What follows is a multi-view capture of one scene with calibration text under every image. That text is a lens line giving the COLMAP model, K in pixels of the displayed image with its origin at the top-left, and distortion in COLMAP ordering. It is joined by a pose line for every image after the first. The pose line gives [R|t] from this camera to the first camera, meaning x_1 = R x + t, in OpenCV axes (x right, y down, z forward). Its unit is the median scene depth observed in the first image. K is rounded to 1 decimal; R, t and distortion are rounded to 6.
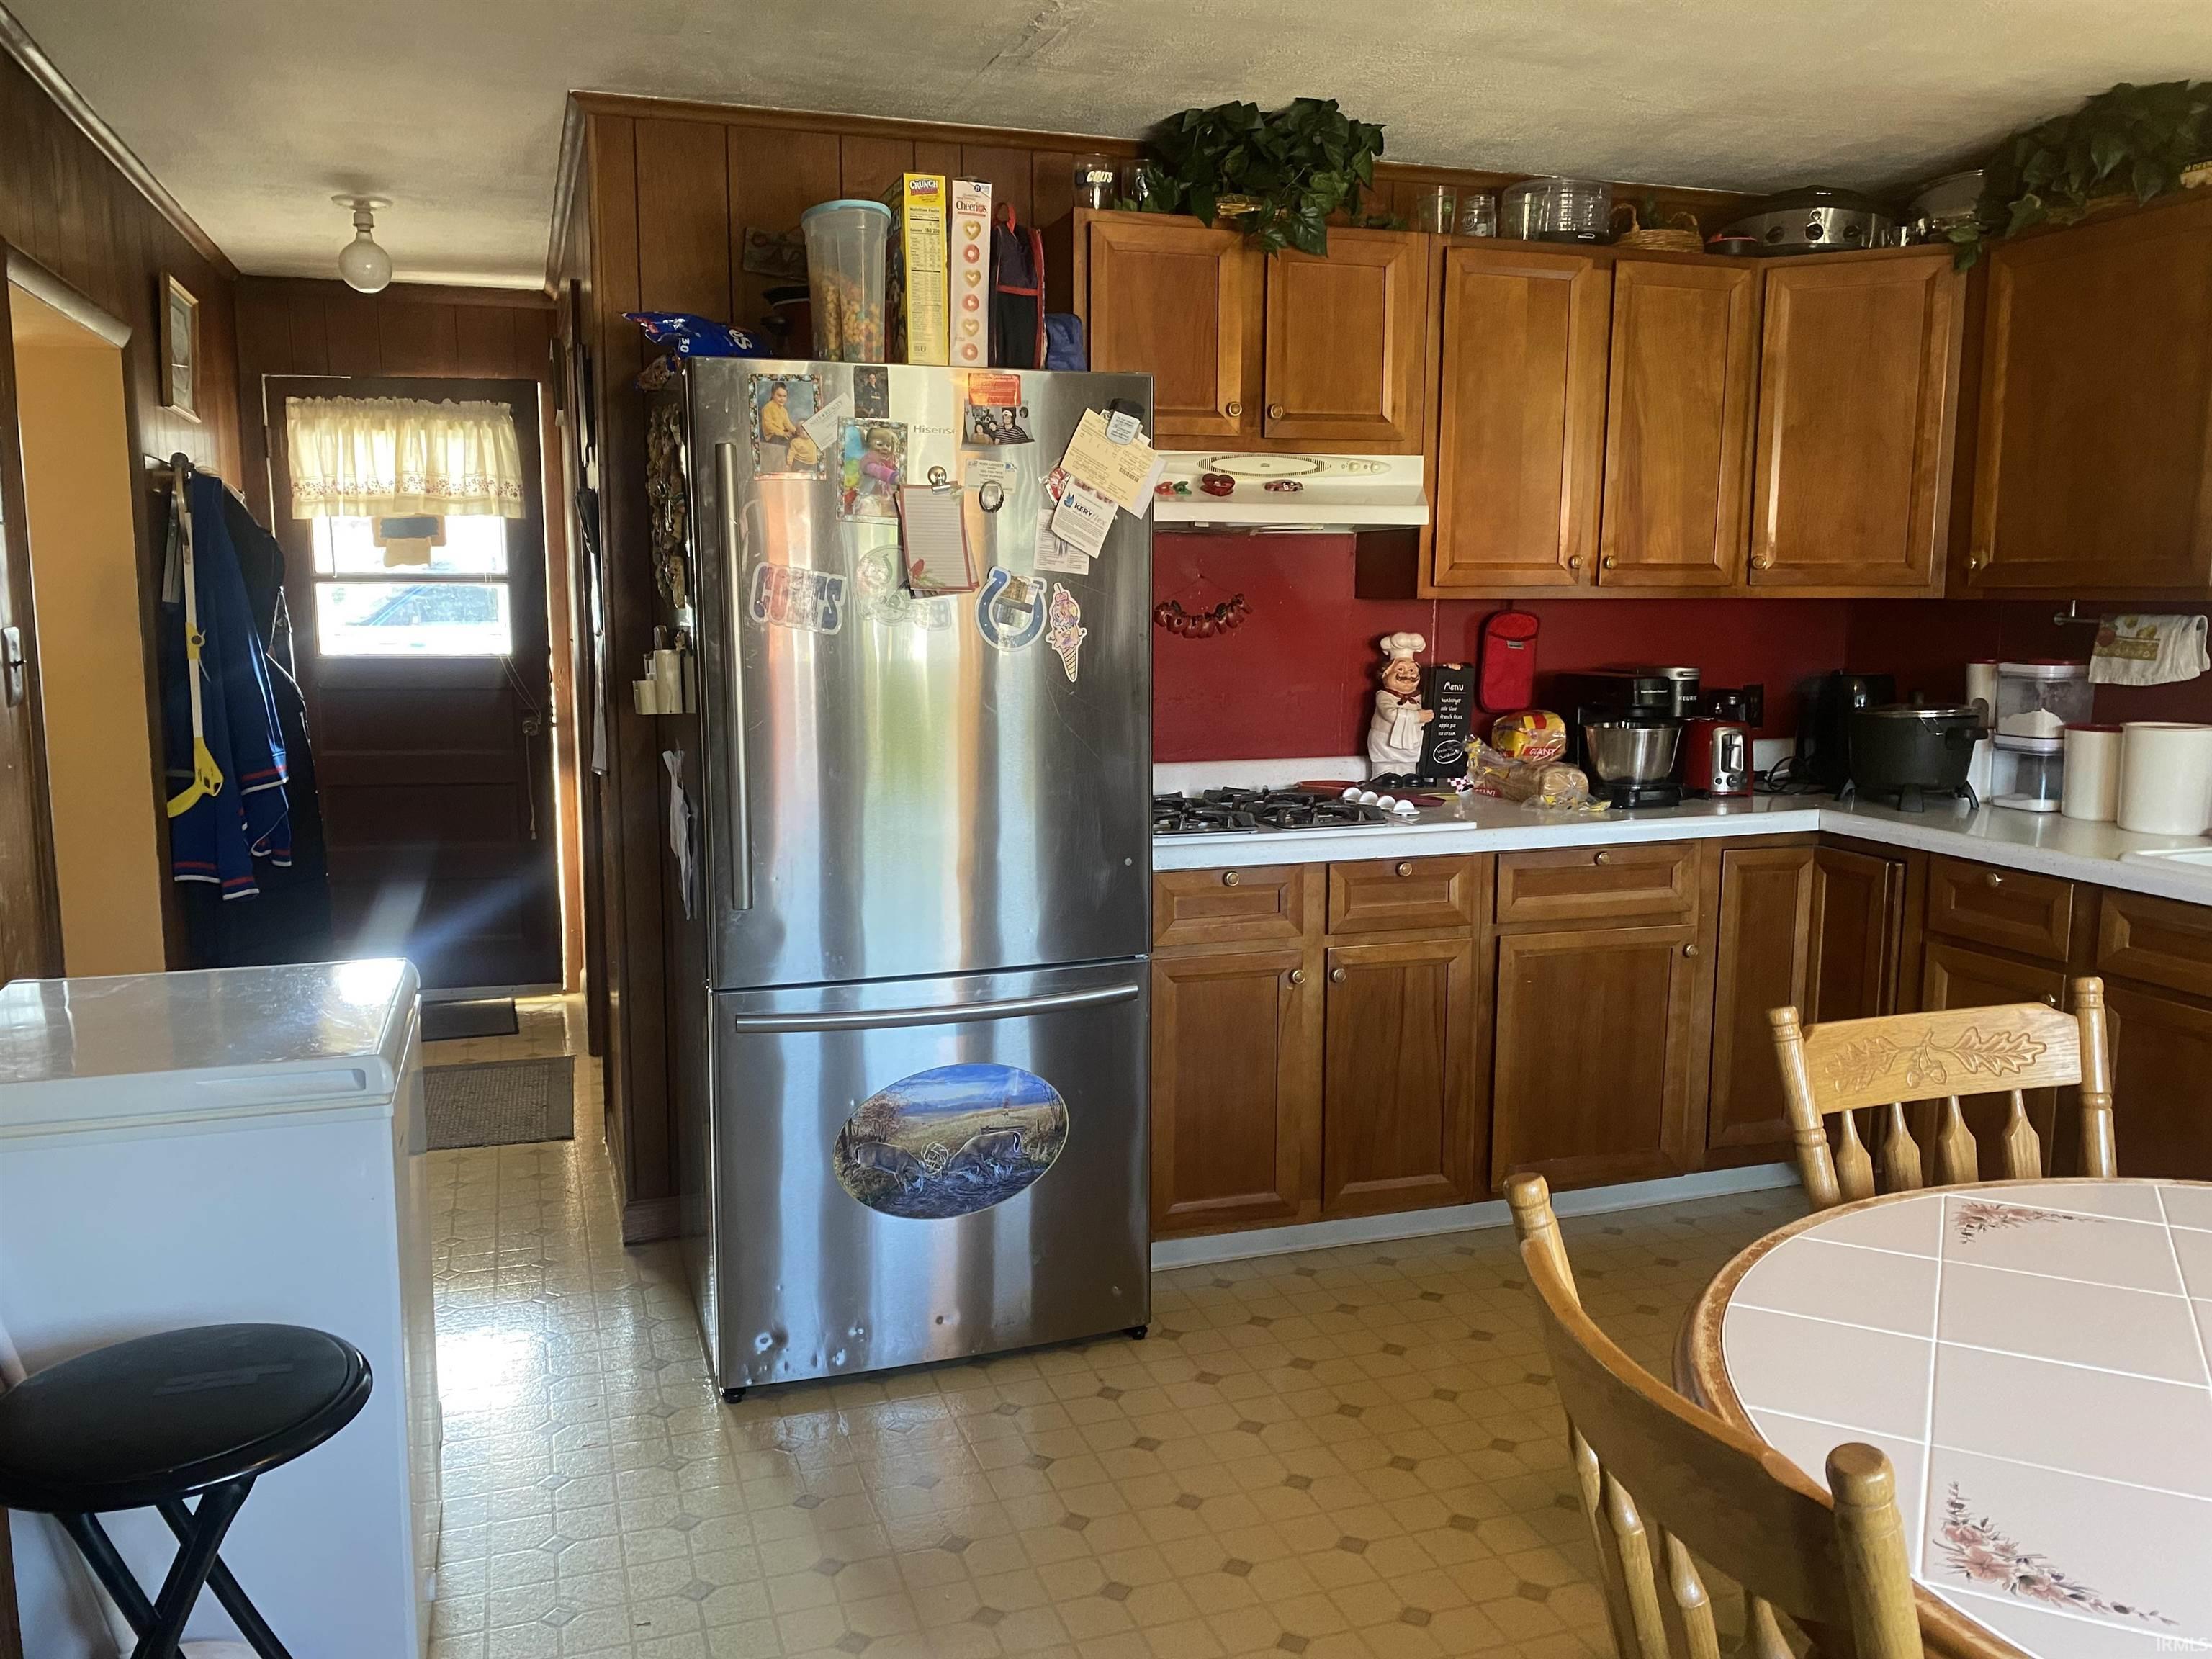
lens RADIAL K [[1651.9, 0, 1105.6], [0, 1651.9, 819.6], [0, 0, 1]] dist [0.049869, -0.076599]
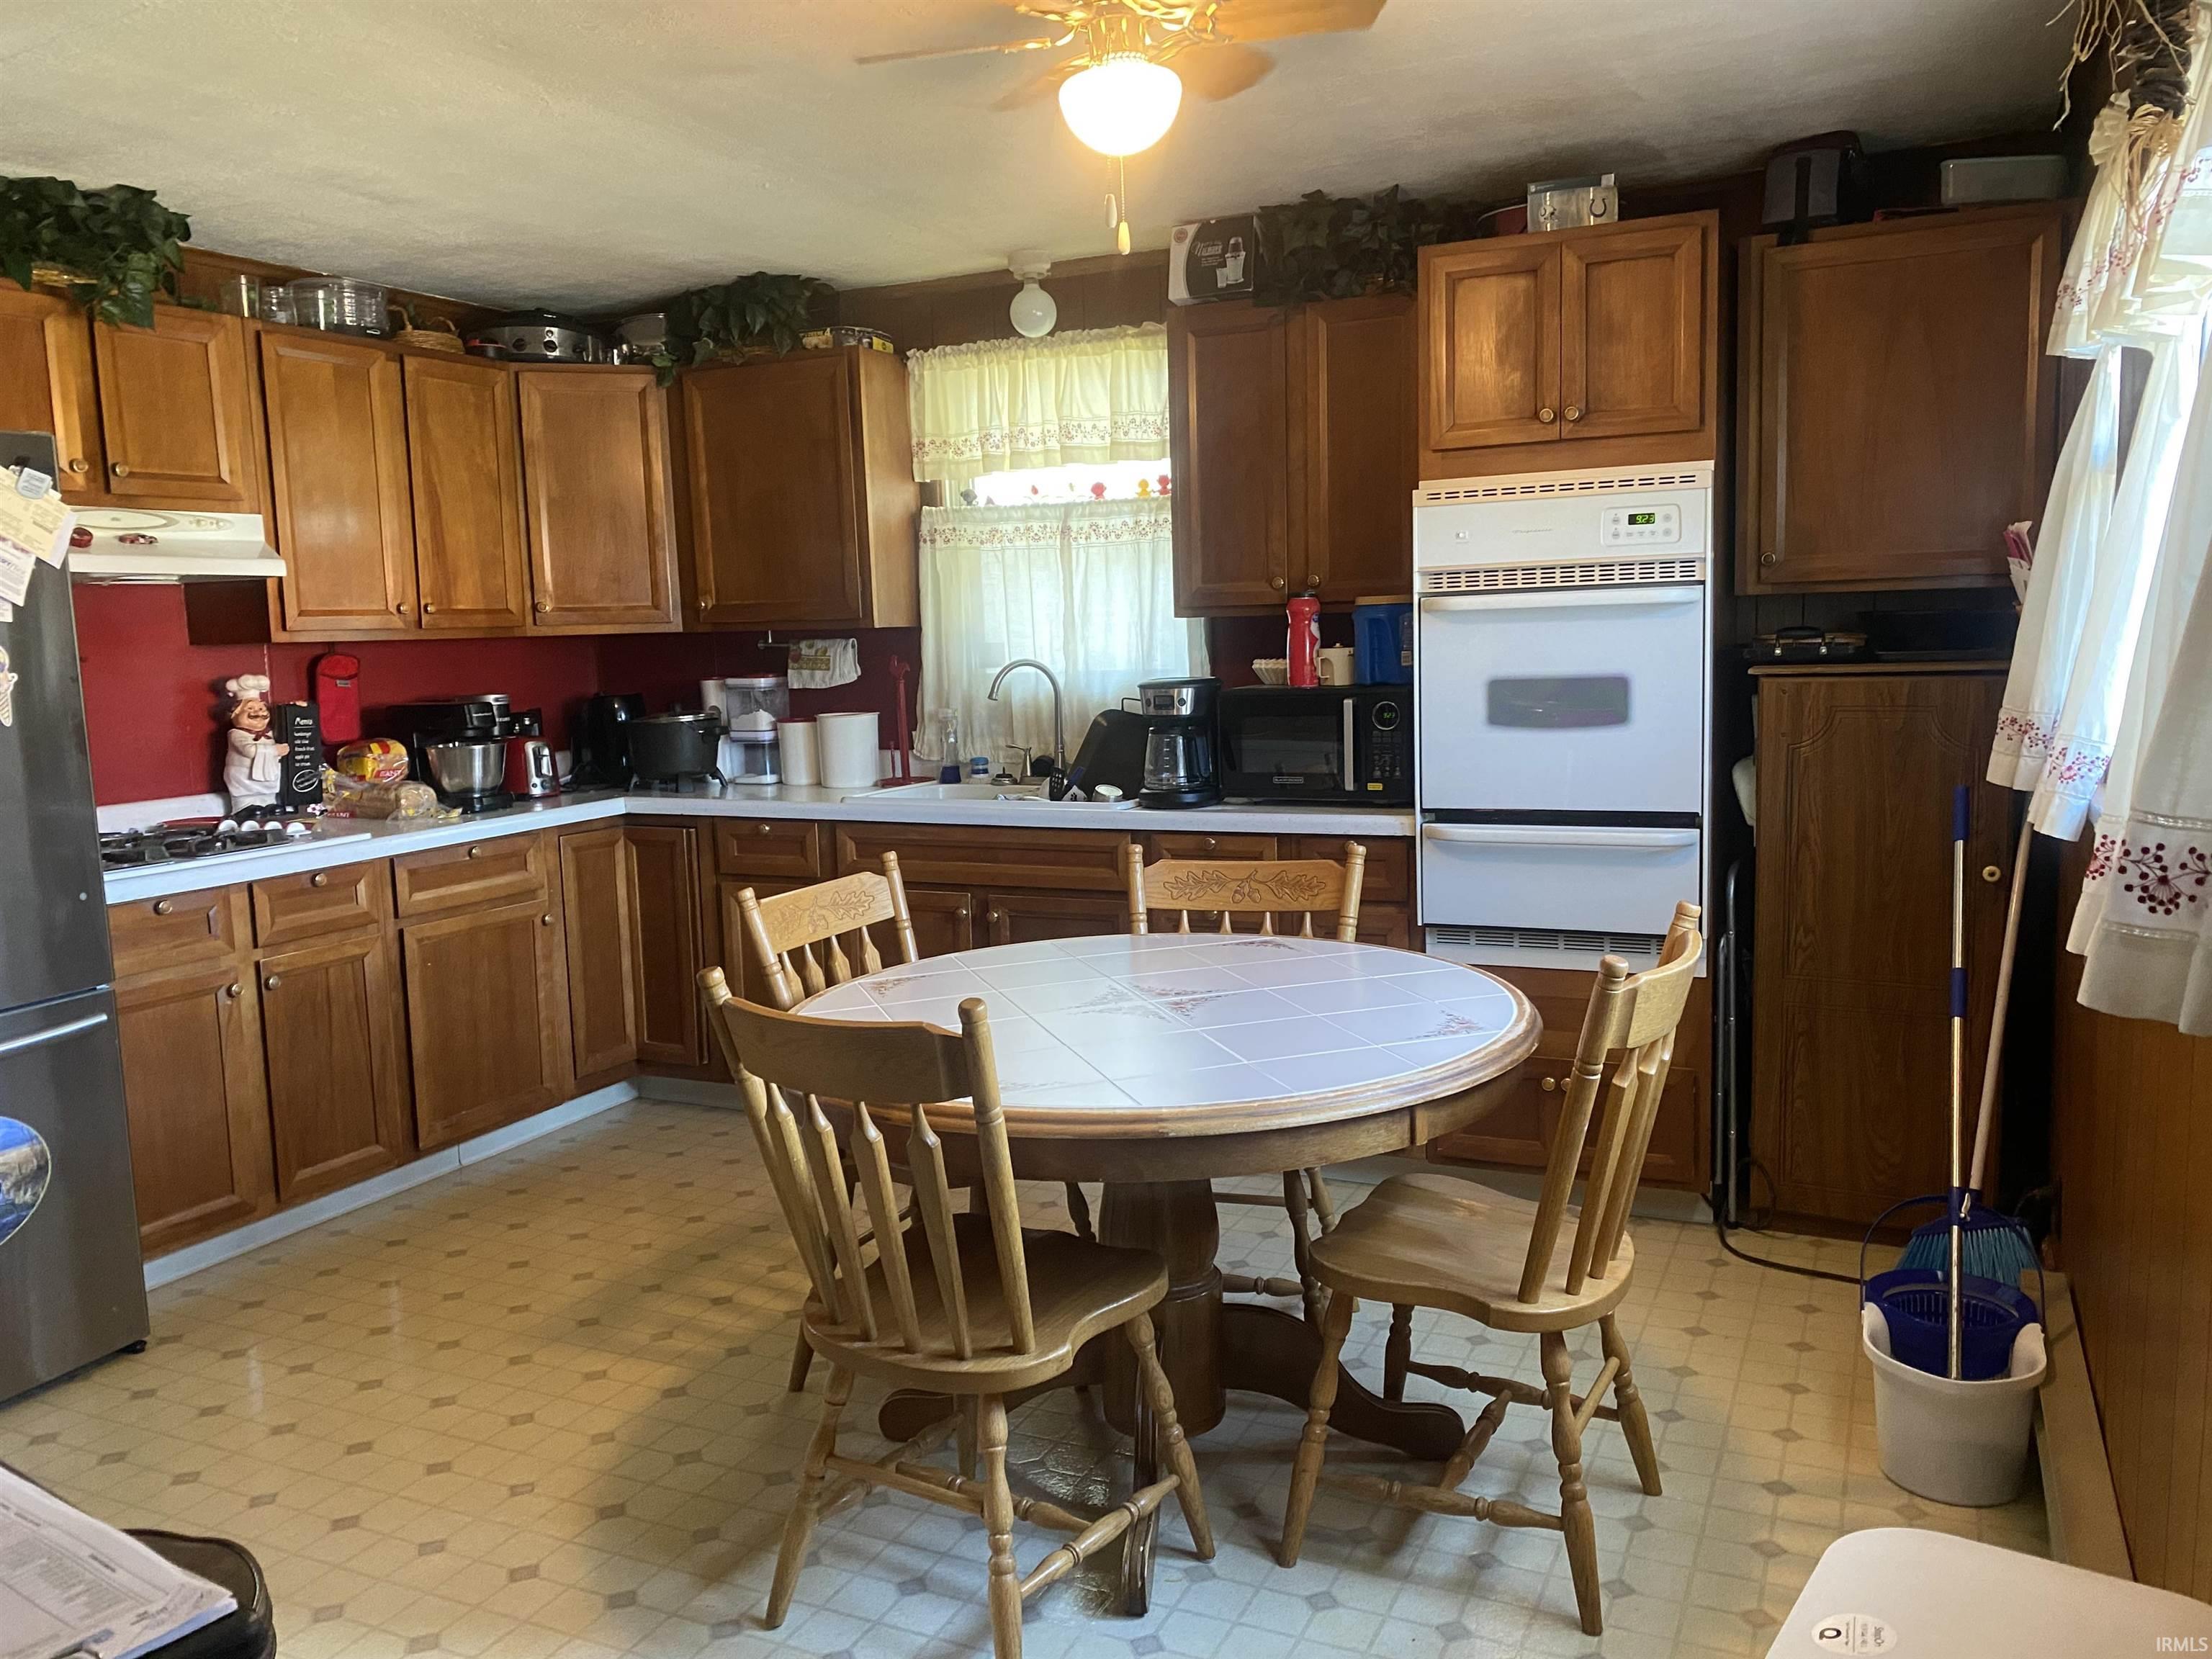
lens RADIAL K [[1651.9, 0, 1105.6], [0, 1651.9, 819.6], [0, 0, 1]] dist [0.049869, -0.076599]
pose [[0.690450, -0.106761, 0.715458, -0.236391], [0.127912, 0.991483, 0.024508, 0.027647], [-0.711981, 0.074594, 0.698225, -0.162893]]
